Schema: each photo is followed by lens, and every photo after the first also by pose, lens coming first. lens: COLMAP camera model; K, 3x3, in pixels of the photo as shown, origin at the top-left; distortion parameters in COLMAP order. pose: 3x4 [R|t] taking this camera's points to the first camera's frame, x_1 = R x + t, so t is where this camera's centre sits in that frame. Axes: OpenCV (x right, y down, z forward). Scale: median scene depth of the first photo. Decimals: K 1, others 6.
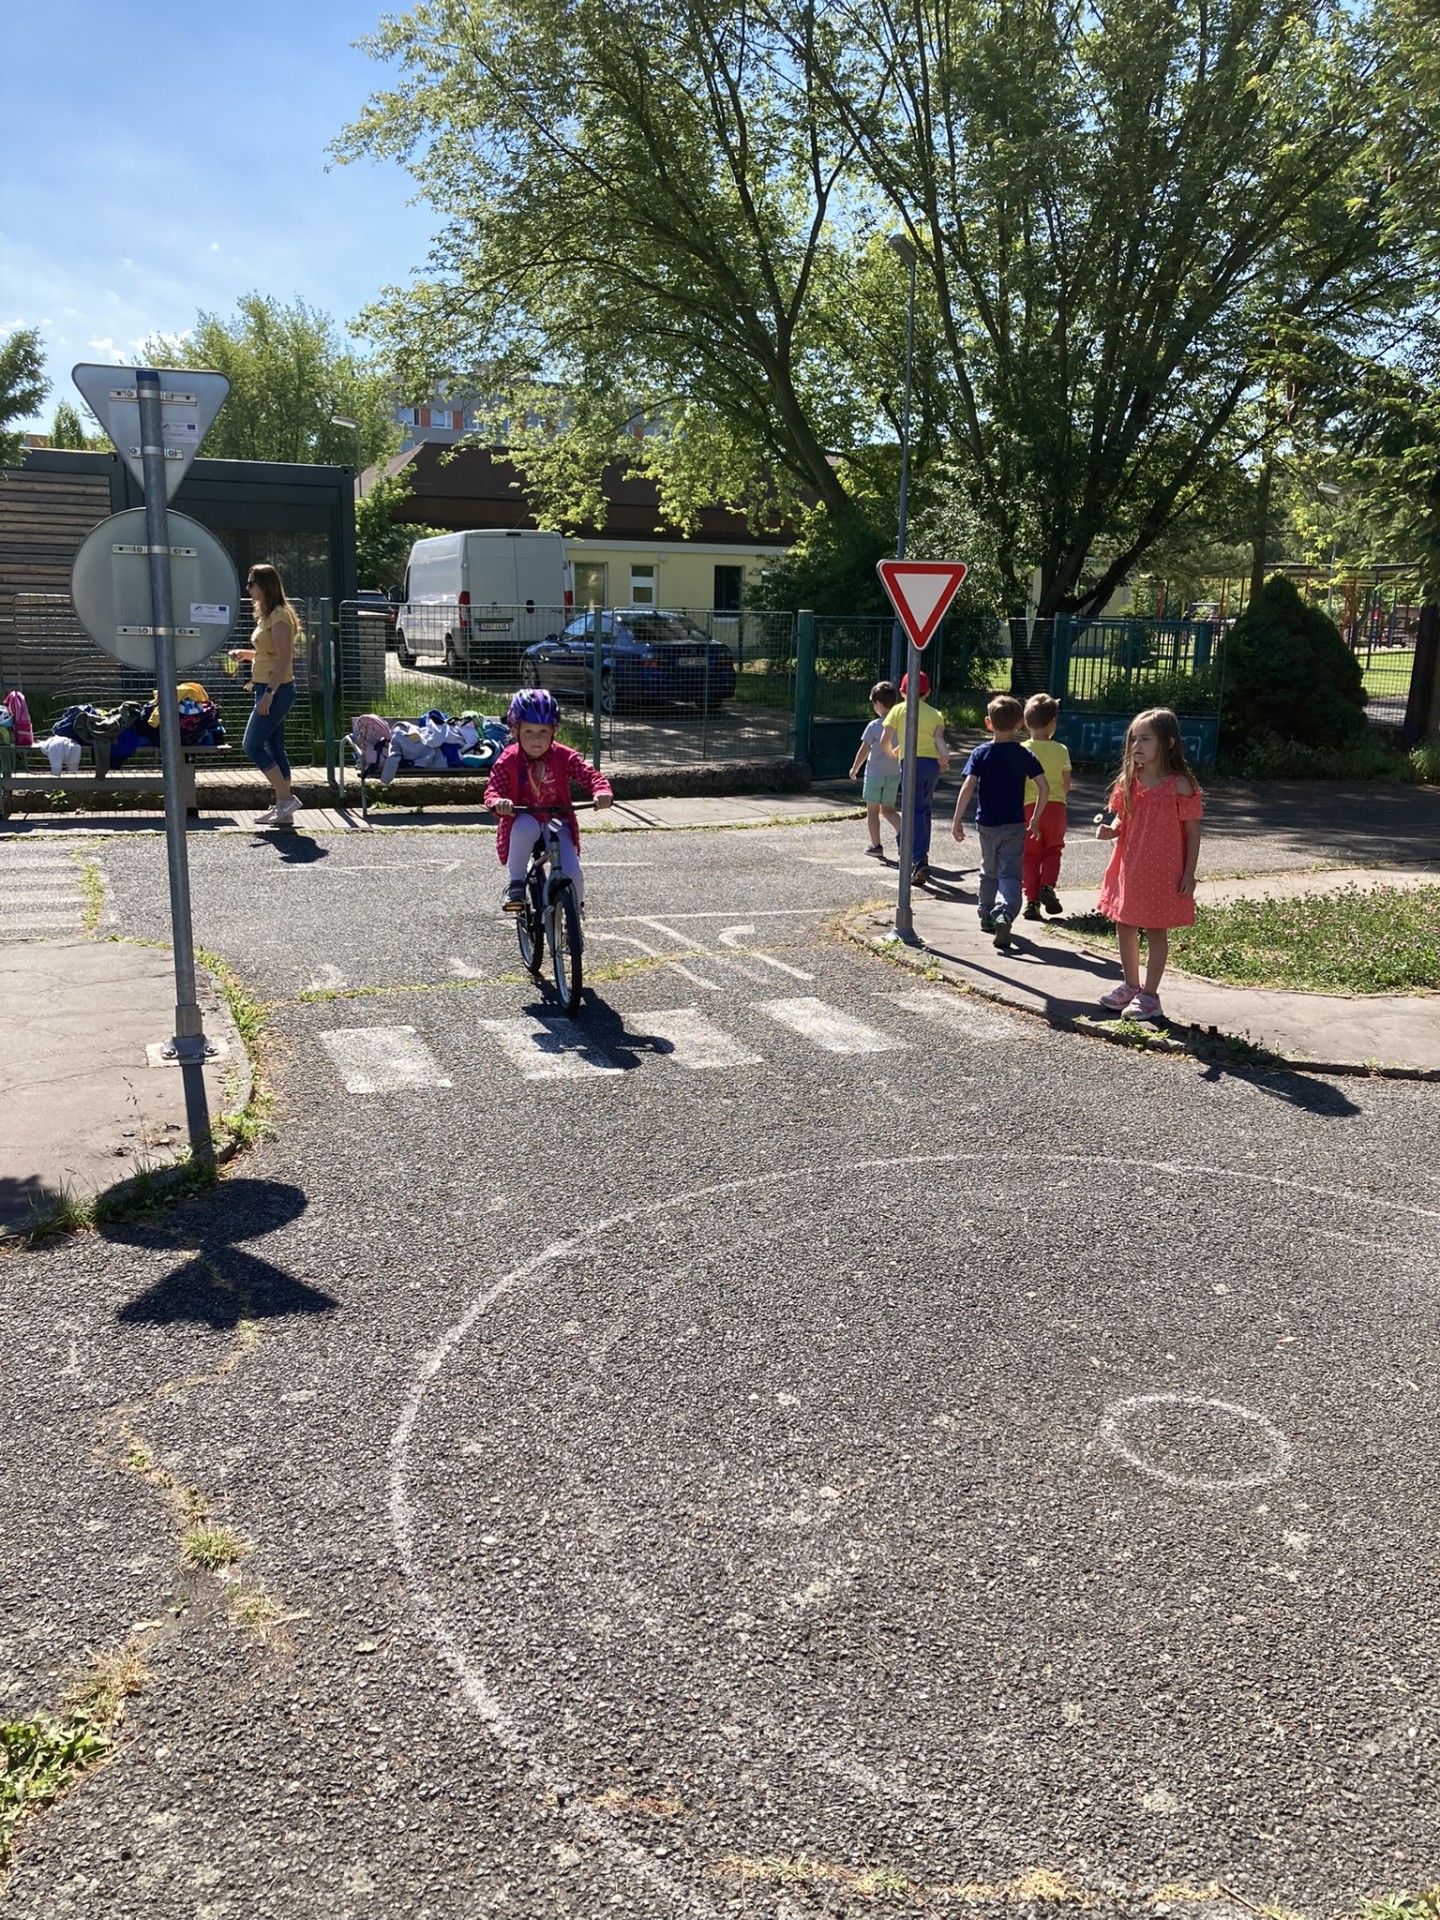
lens RADIAL K [[1596.2, 0, 720.0], [0, 1596.2, 960.0], [0, 0, 1]] dist [0.010118, 0.005496]
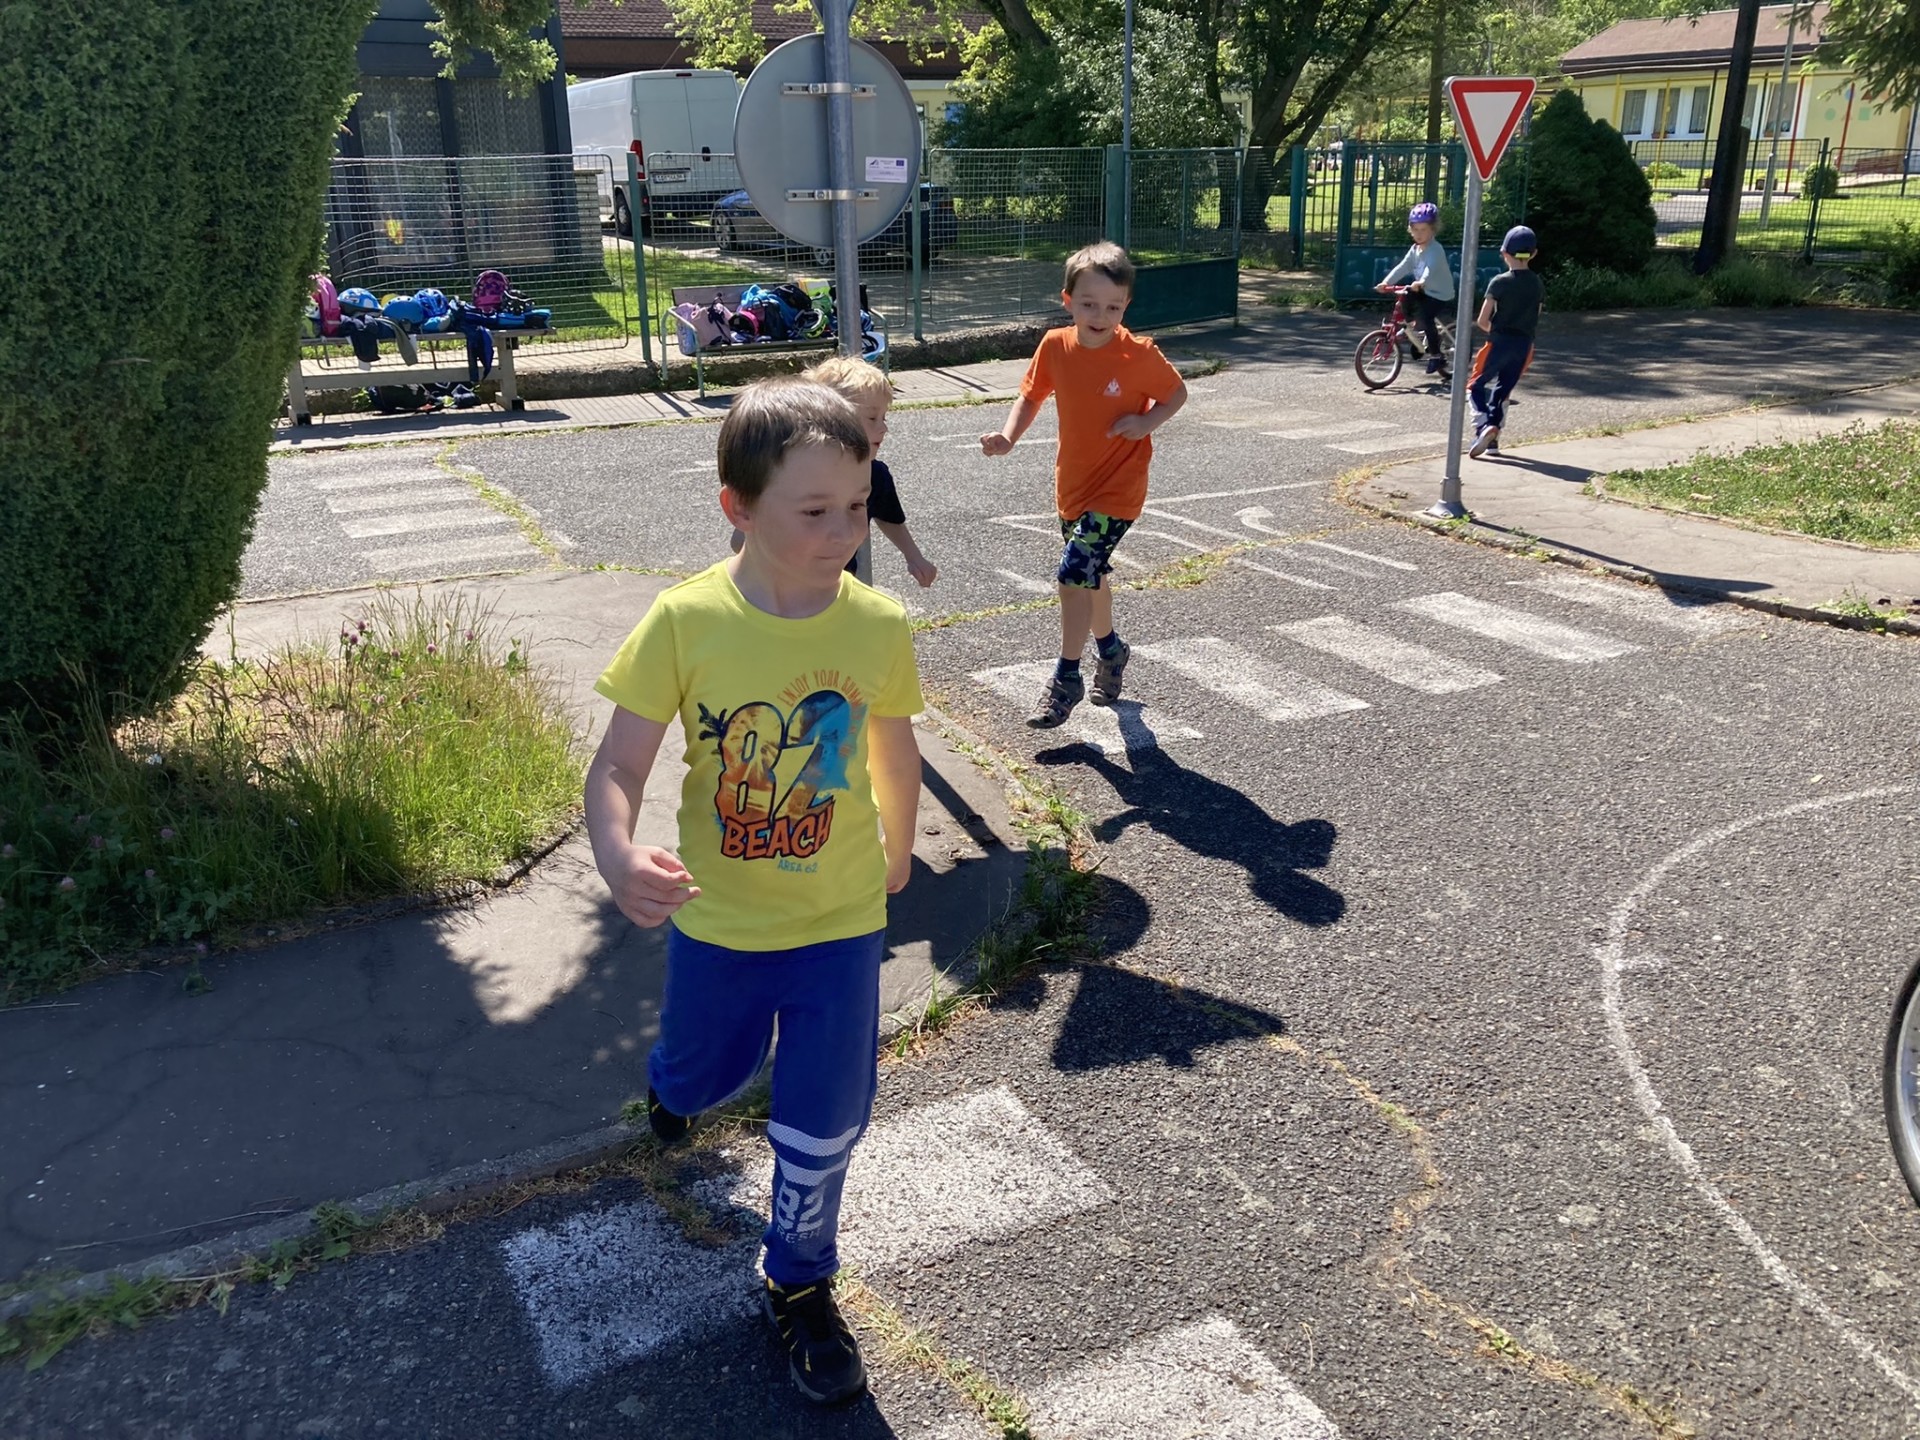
lens RADIAL K [[1565.4, 0, 960.1], [0, 1565.4, 713.9], [0, 0, 1]] dist [0.035593, -0.038835]
pose [[0.994206, -0.067144, 0.083946, -0.262229], [0.055791, 0.989818, 0.130947, -0.035413], [-0.091883, -0.125505, 0.987829, 0.134528]]
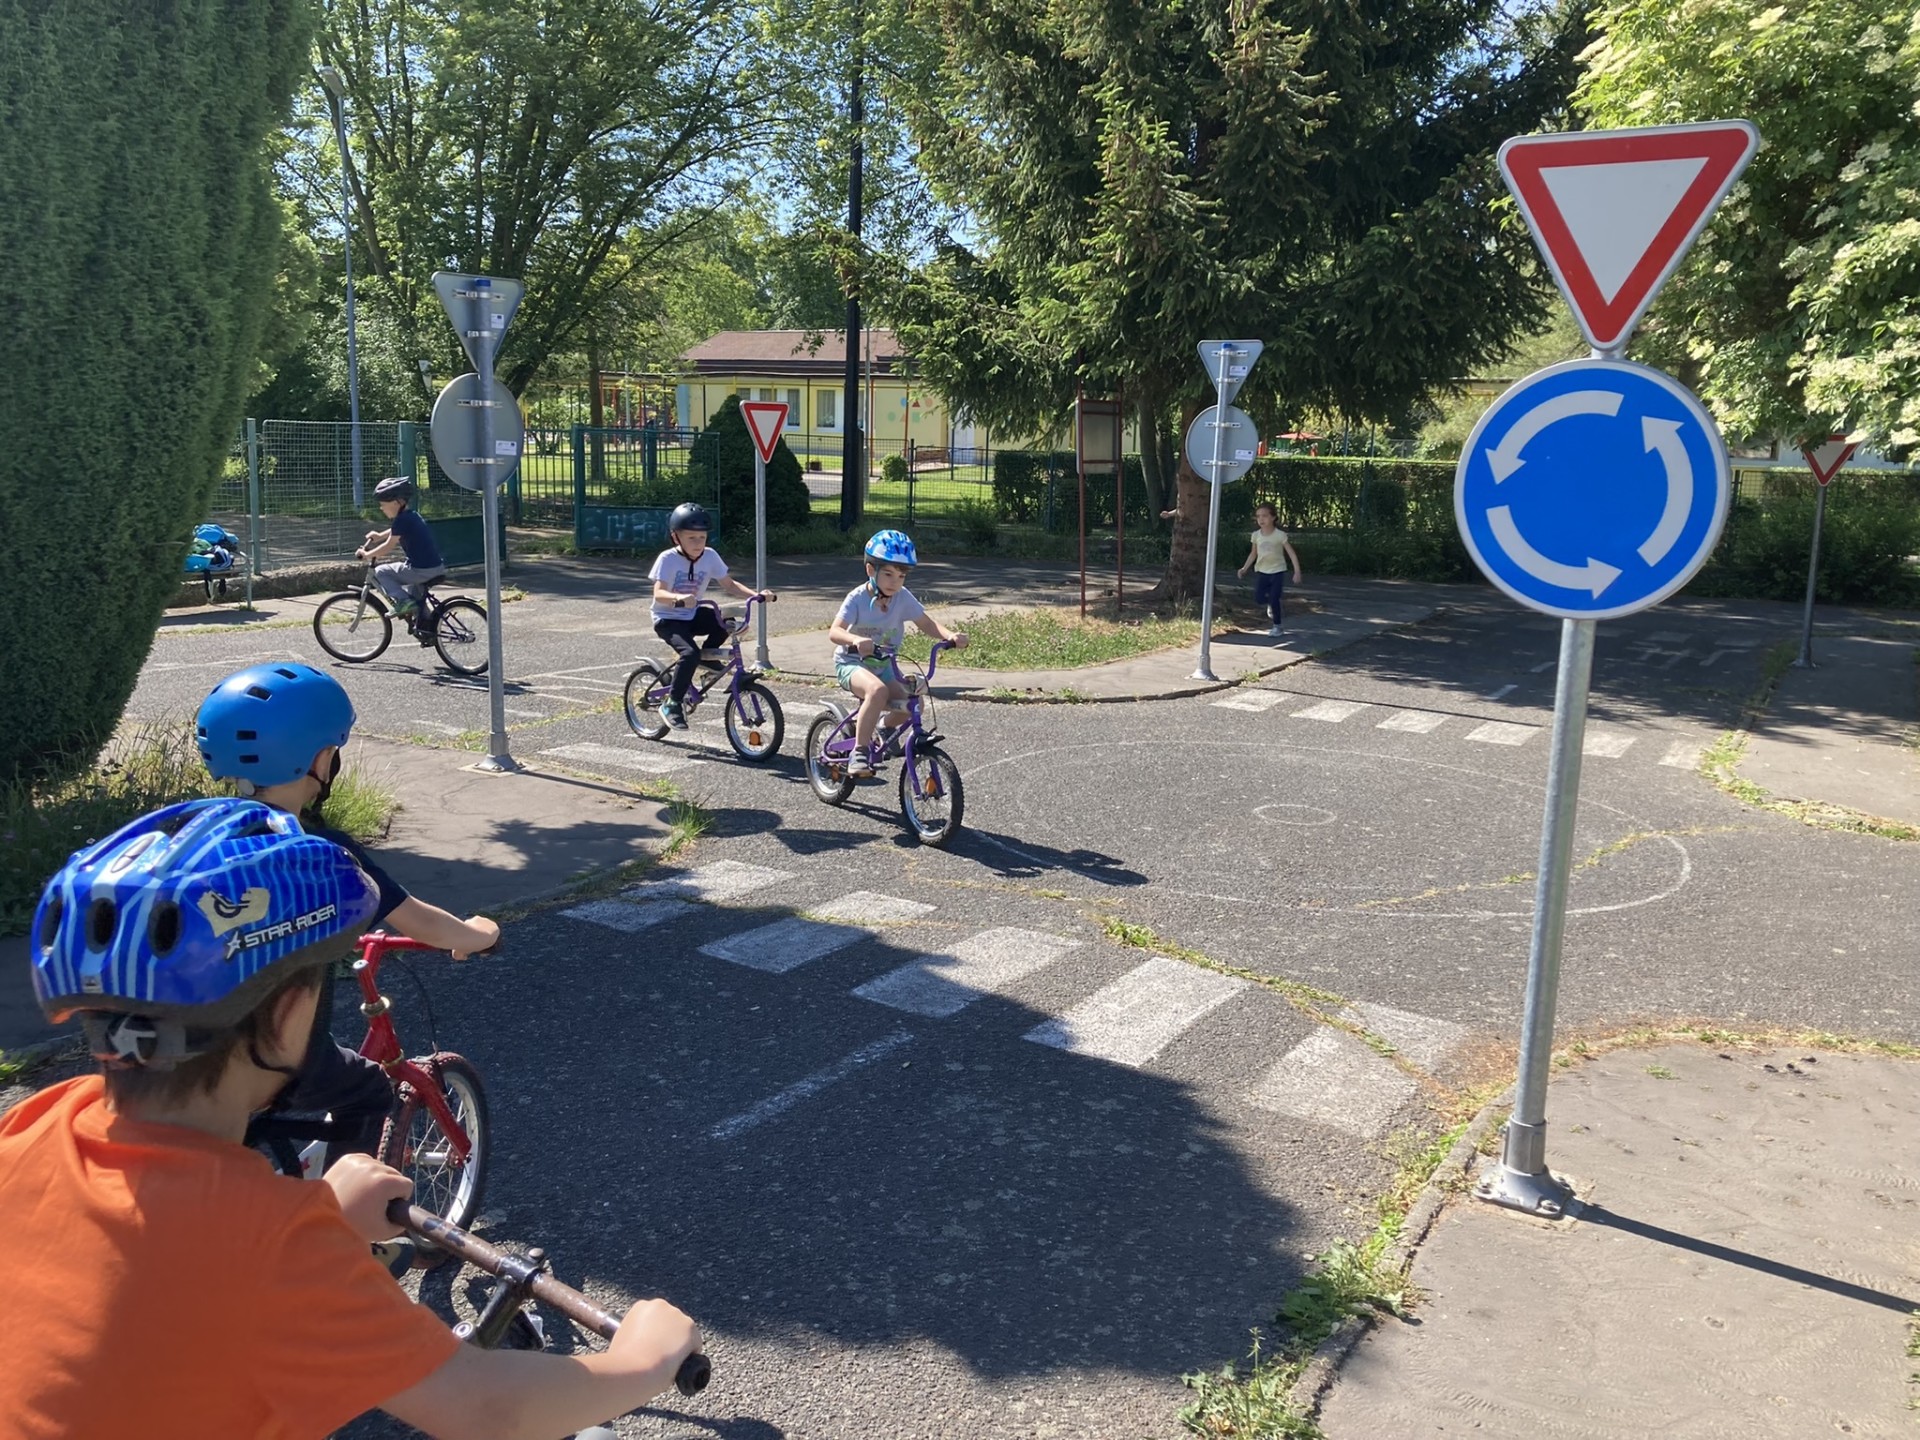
lens RADIAL K [[1579.0, 0, 980.6], [0, 1579.0, 691.5], [0, 0, 1]] dist [0.032372, -0.017520]
pose [[0.801332, -0.096678, 0.590356, -0.593722], [0.118177, 0.992990, 0.002204, 0.028718], [-0.586431, 0.068000, 0.807140, -0.249479]]
